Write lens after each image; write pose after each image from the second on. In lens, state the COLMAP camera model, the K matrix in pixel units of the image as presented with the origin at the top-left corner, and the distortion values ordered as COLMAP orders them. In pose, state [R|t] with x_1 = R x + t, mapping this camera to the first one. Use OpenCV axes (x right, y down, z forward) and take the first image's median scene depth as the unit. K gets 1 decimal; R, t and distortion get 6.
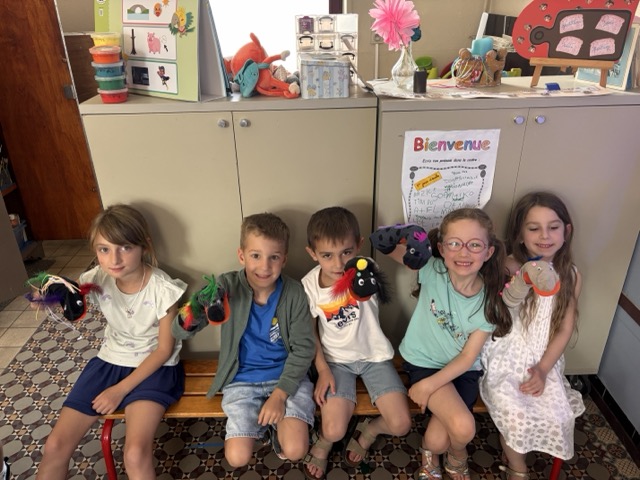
lens RADIAL K [[485.7, 0, 322.1], [0, 485.7, 245.3], [0, 0, 1]] dist [0.018230, -0.020947]
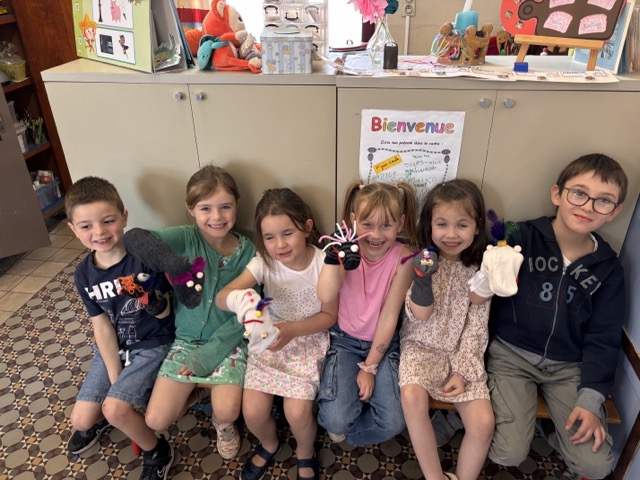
lens RADIAL K [[485.7, 0, 299.6], [0, 485.7, 241.1], [0, 0, 1]] dist [0.018230, -0.020947]
pose [[0.986855, 0.081451, -0.139580, 0.195673], [-0.074800, 0.995828, 0.052258, -0.017812], [0.143254, -0.041130, 0.988831, 0.025882]]
